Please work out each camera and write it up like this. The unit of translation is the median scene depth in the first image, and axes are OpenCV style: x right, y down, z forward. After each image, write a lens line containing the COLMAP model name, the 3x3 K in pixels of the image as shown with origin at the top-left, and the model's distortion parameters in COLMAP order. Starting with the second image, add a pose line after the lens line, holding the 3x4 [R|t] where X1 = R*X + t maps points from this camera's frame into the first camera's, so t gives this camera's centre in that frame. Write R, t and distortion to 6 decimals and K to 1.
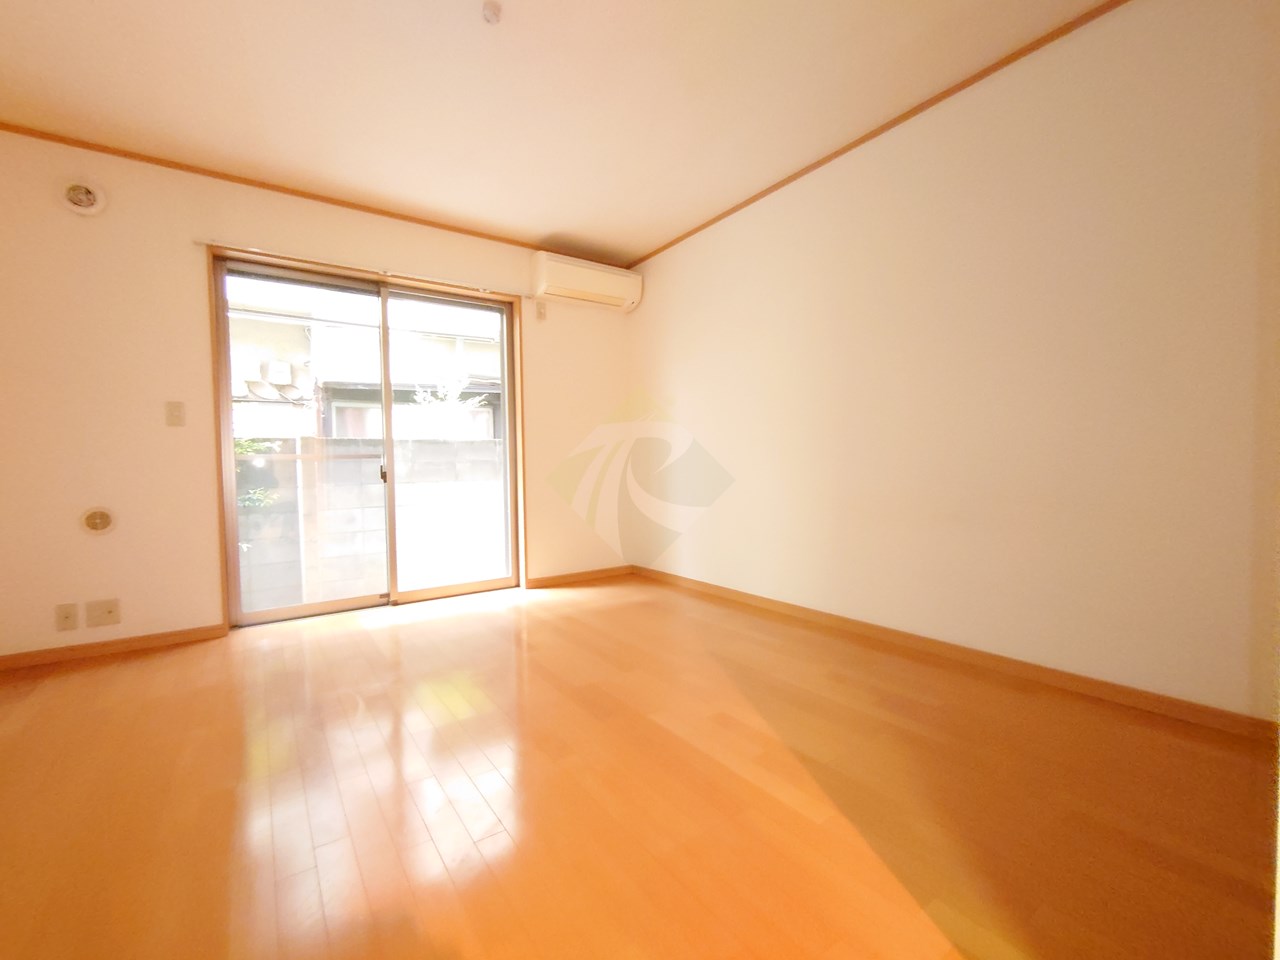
lens RADIAL K [[546.4, 0, 635.9], [0, 546.4, 477.4], [0, 0, 1]] dist [-0.002903, 0.001220]
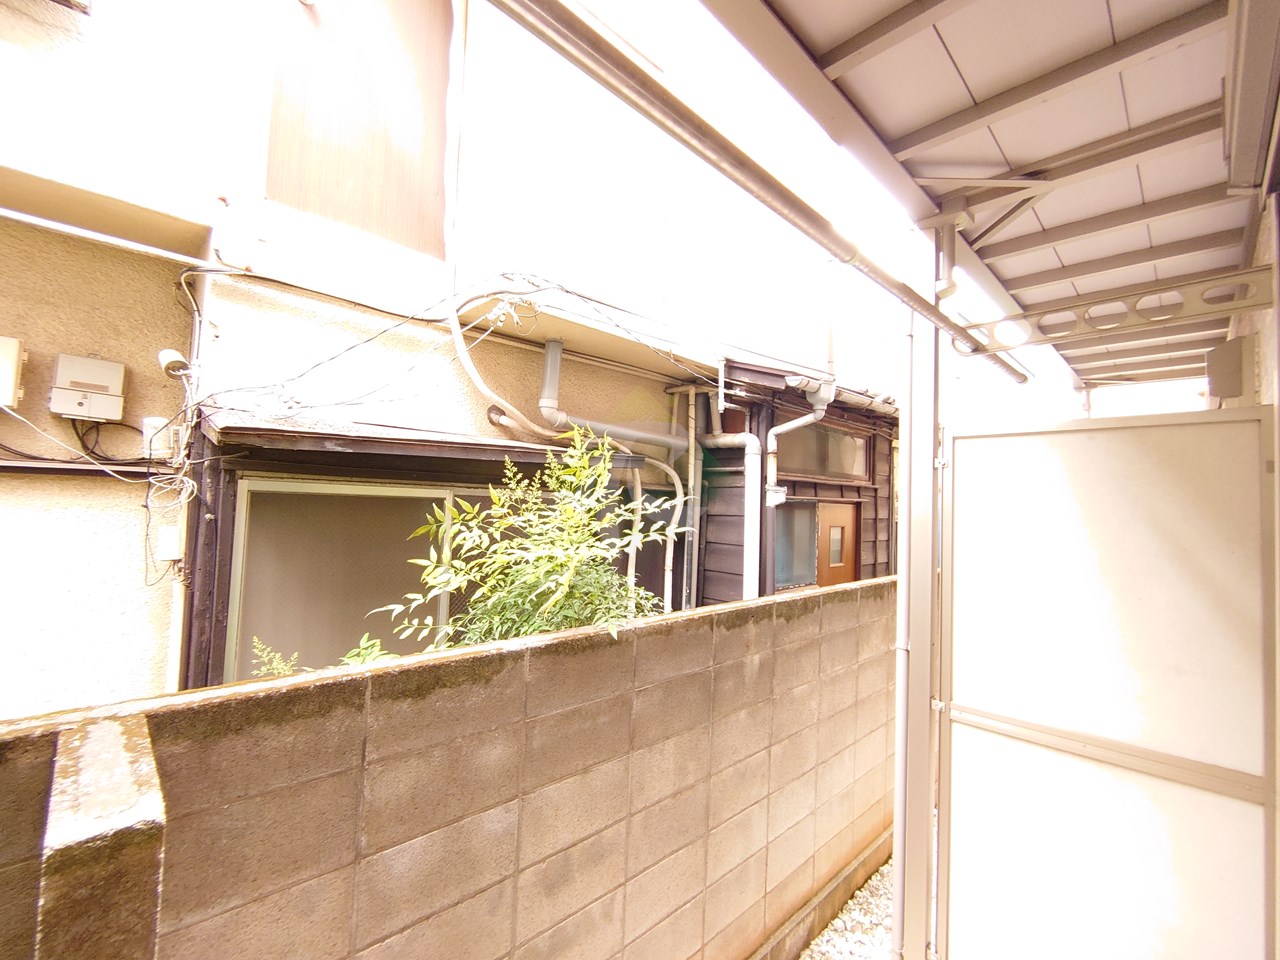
lens RADIAL K [[546.4, 0, 637.0], [0, 546.4, 481.1], [0, 0, 1]] dist [-0.002903, 0.001220]
pose [[0.986102, 0.058456, 0.155515, -0.353095], [-0.047248, 0.996077, -0.074821, -0.122862], [-0.159279, 0.066433, 0.984996, 0.599730]]
